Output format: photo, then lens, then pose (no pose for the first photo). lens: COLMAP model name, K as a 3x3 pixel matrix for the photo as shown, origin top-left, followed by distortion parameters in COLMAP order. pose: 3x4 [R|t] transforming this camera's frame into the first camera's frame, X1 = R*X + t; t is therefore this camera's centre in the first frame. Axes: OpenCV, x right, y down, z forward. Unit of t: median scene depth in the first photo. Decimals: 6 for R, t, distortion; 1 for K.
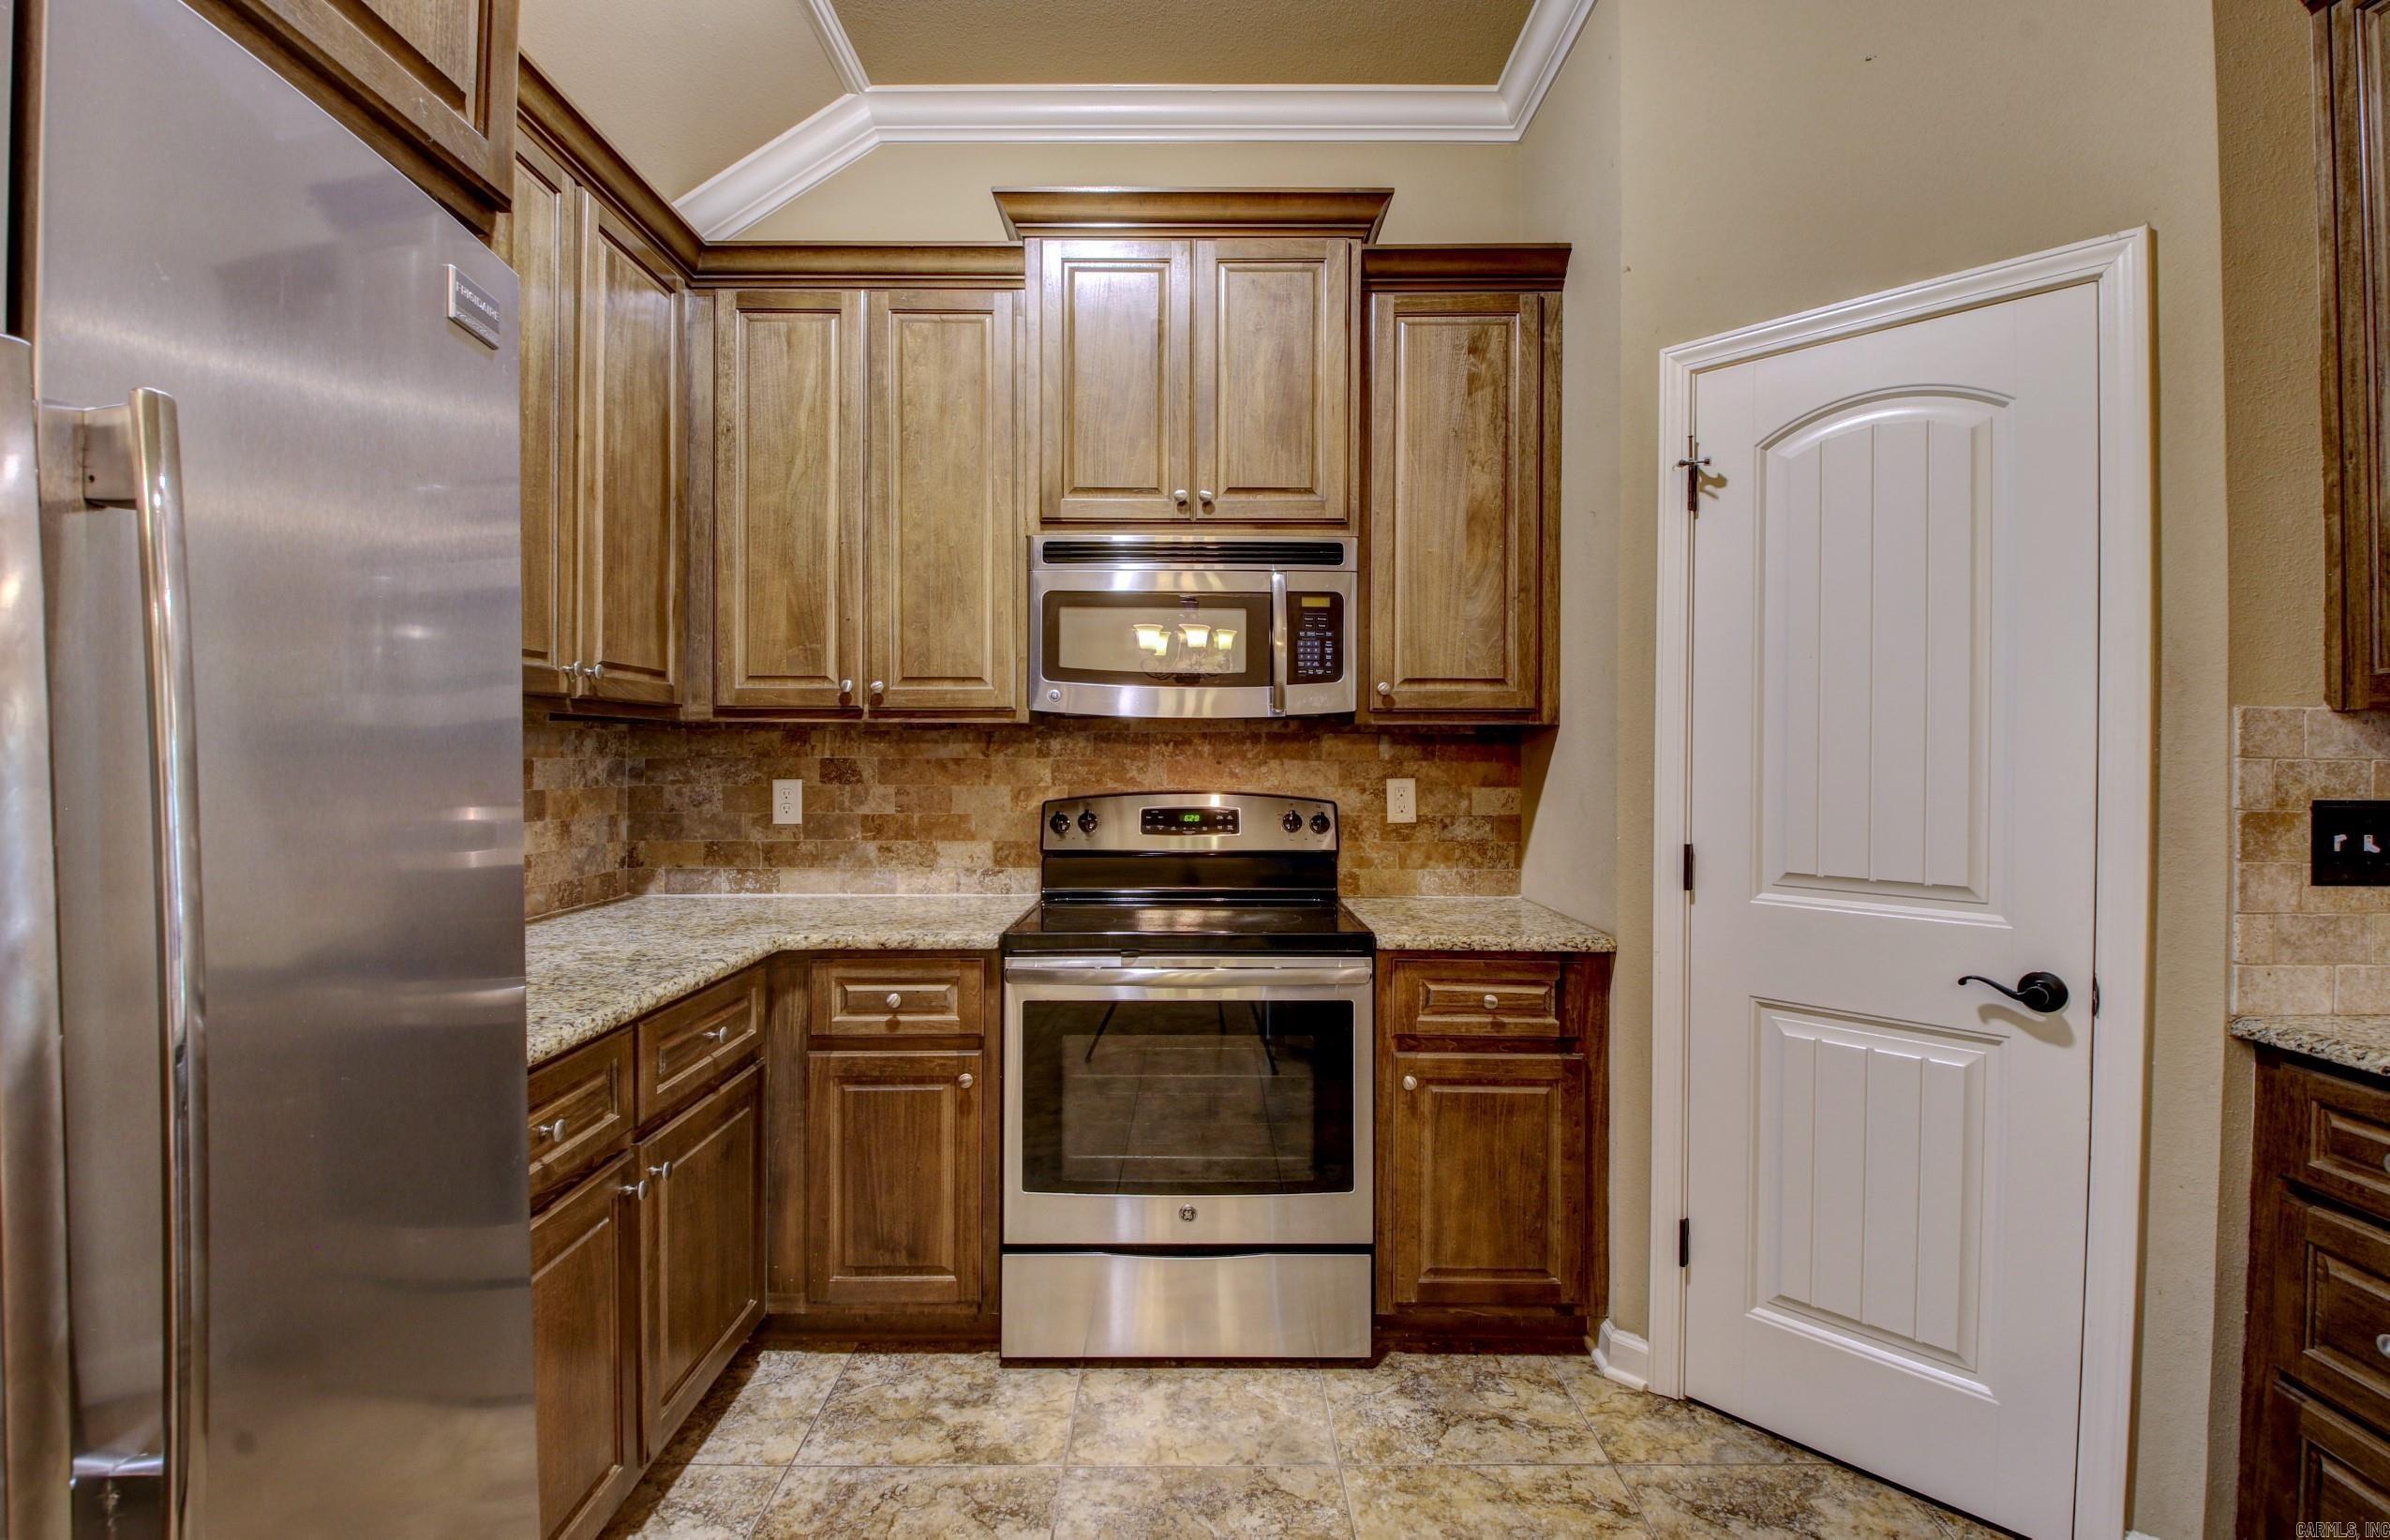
lens RADIAL K [[1116.5, 0, 1189.7], [0, 1116.5, 749.8], [0, 0, 1]] dist [0.005871, -0.017372]
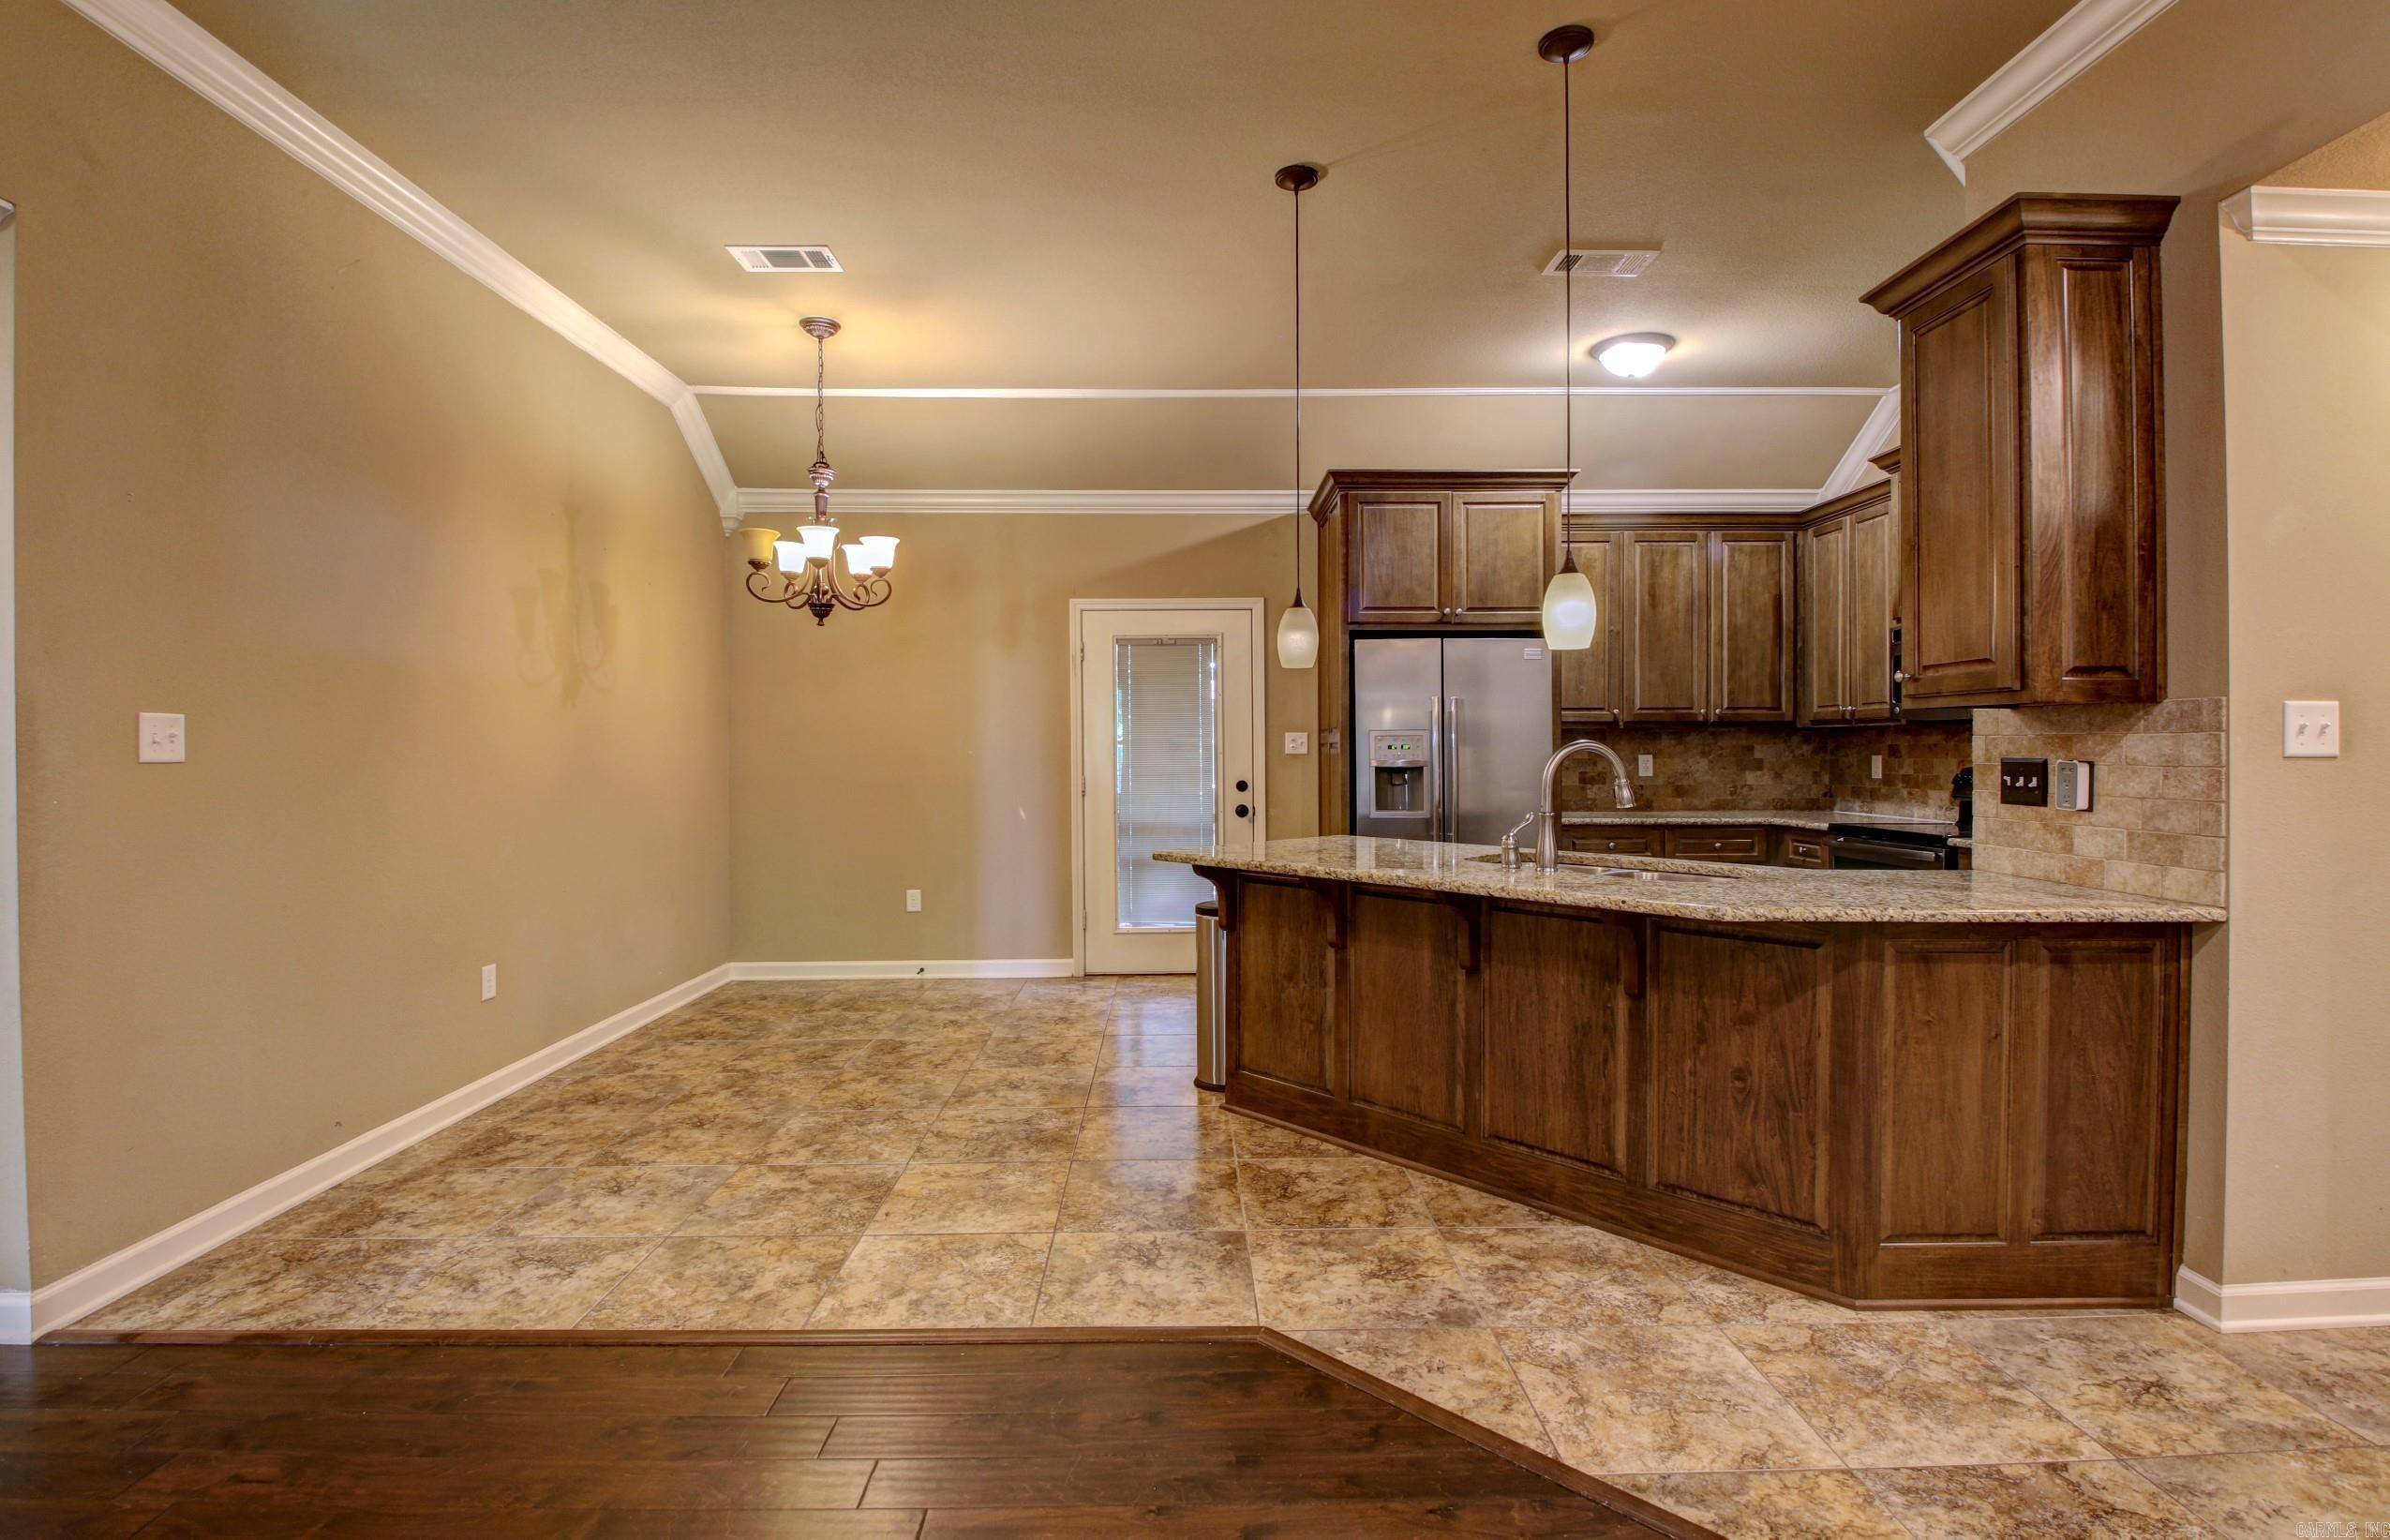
lens RADIAL K [[1116.5, 0, 1194.3], [0, 1116.5, 752.2], [0, 0, 1]] dist [0.005871, -0.017372]
pose [[0.014565, -0.000347, -0.999894, 1.780152], [0.004161, 0.999991, -0.000287, 0.019224], [0.999885, -0.004156, 0.014567, -0.239761]]
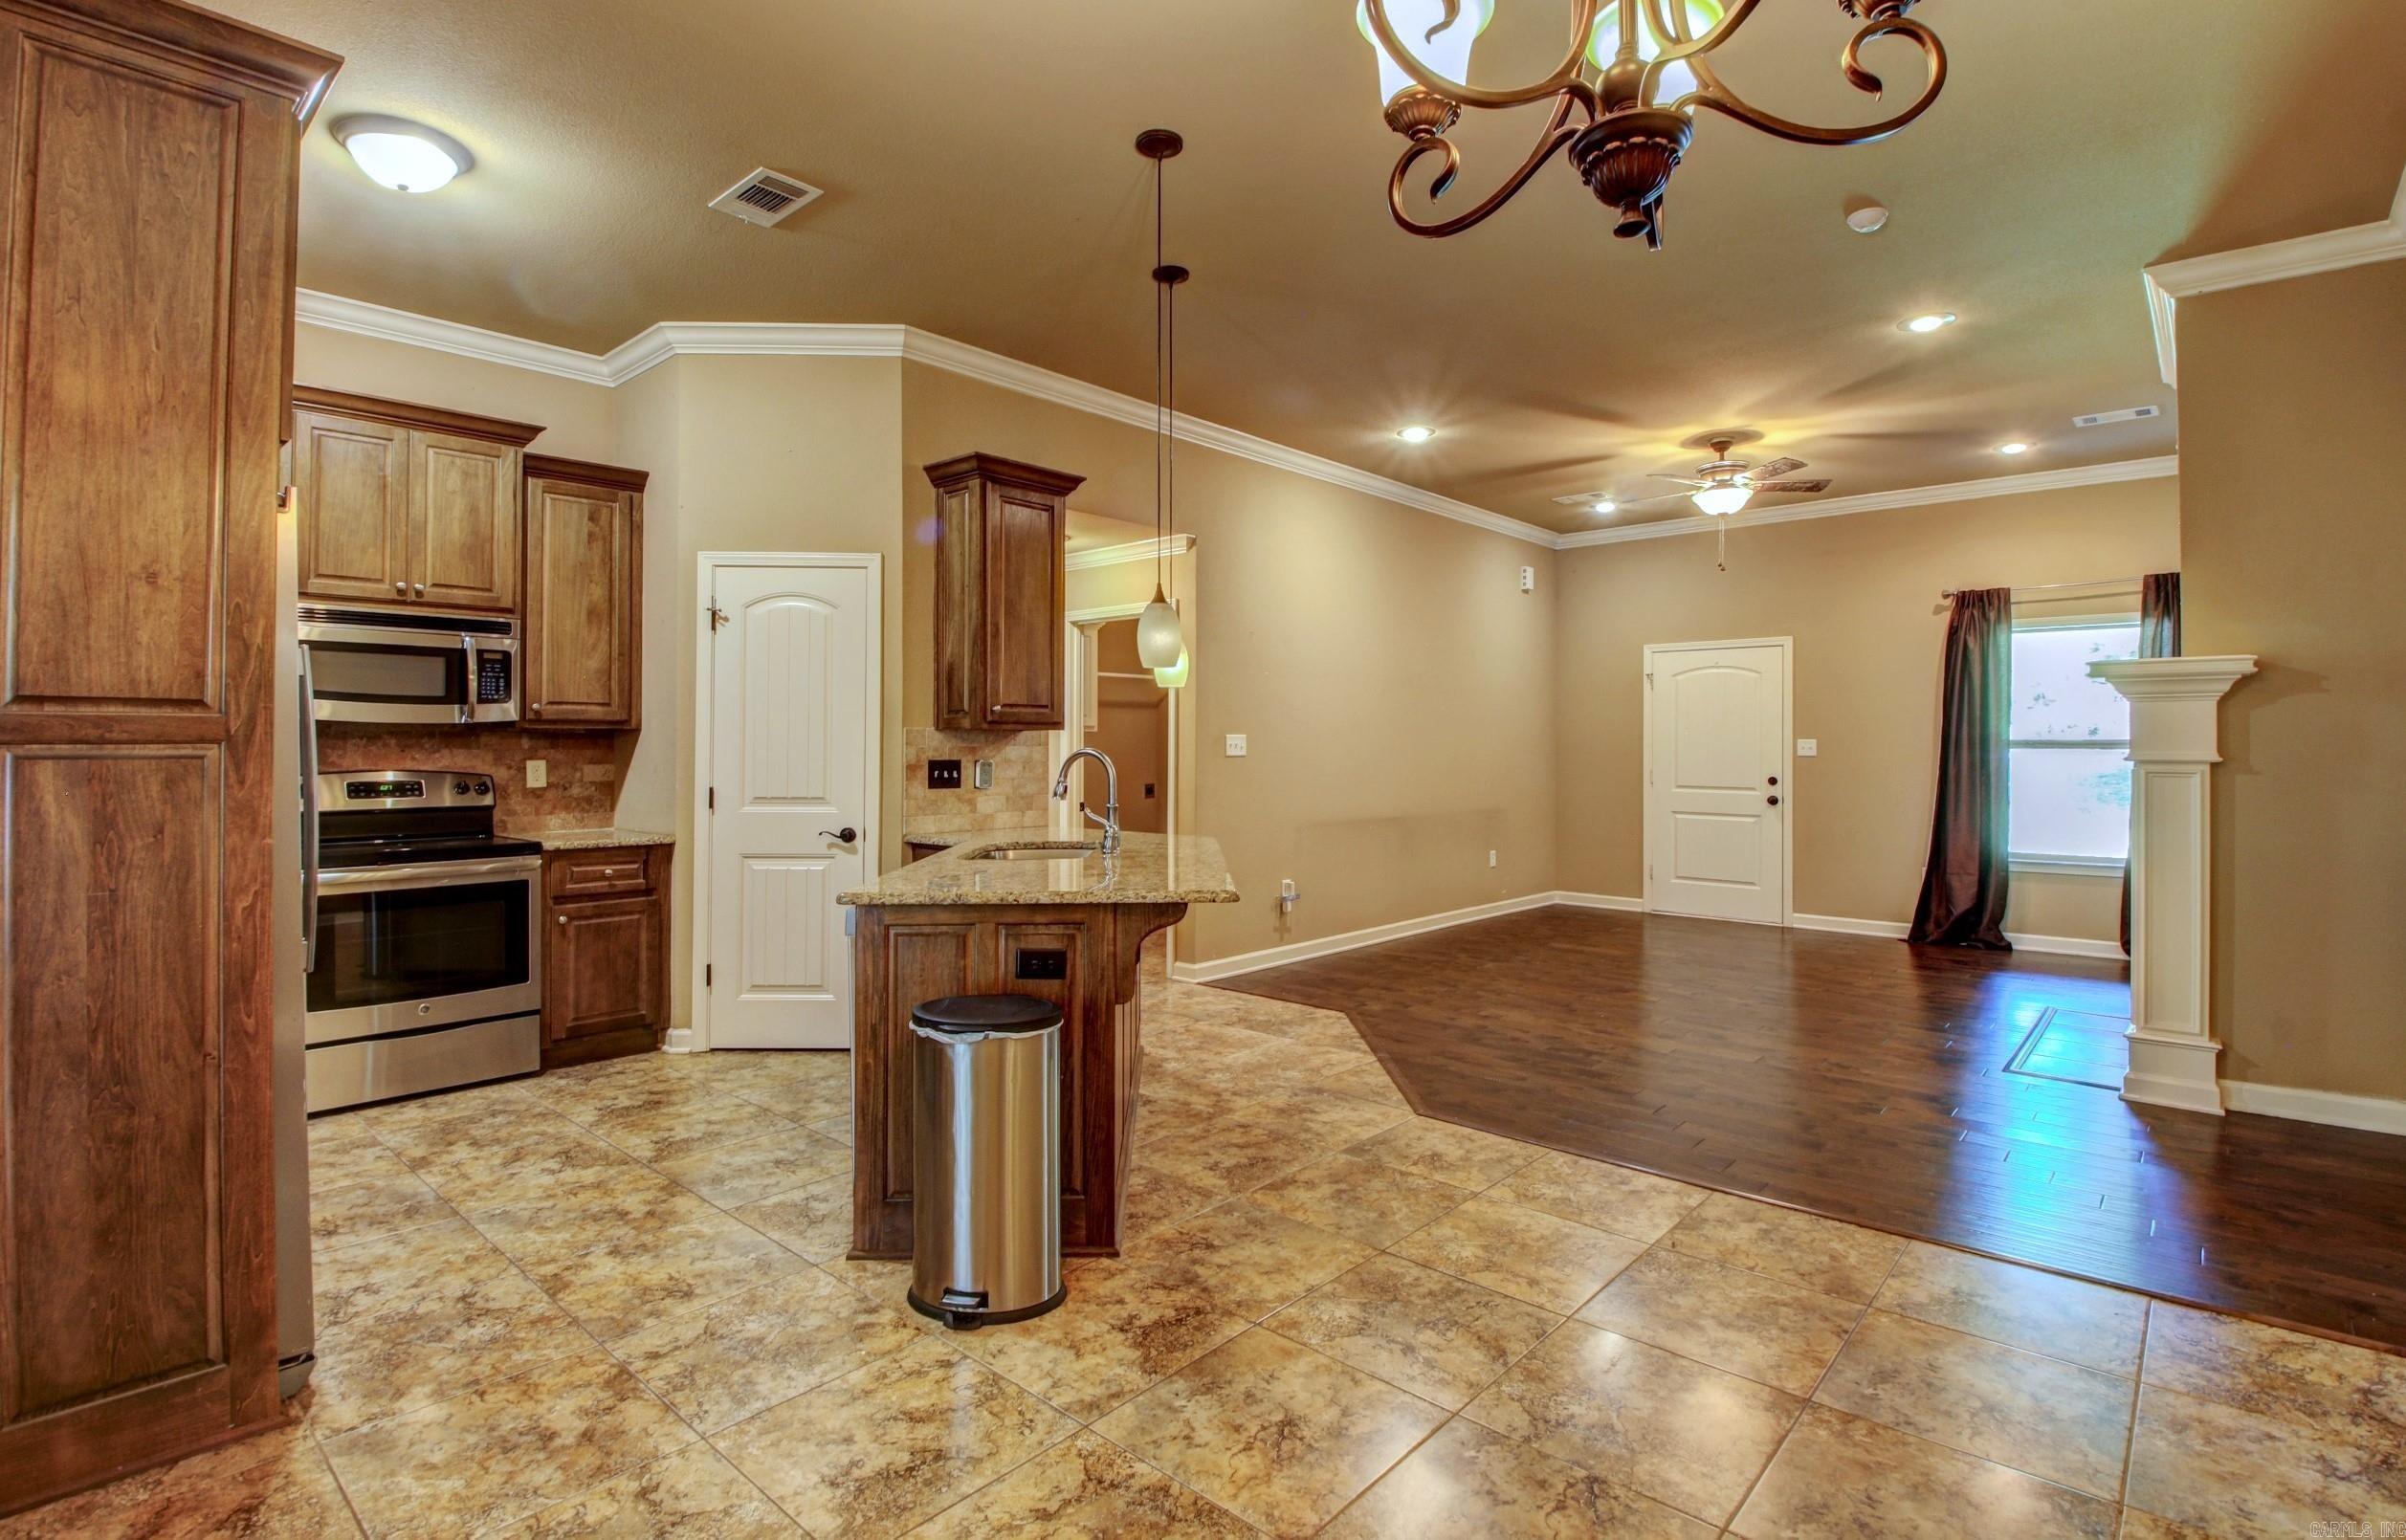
lens RADIAL K [[1123.8, 0, 1227.6], [0, 1123.8, 736.9], [0, 0, 1]] dist [0.005871, -0.017372]
pose [[0.662017, 0.004031, 0.749478, -0.427800], [0.000377, 0.999984, -0.005712, 0.001698], [-0.749489, 0.004064, 0.662004, -0.972114]]
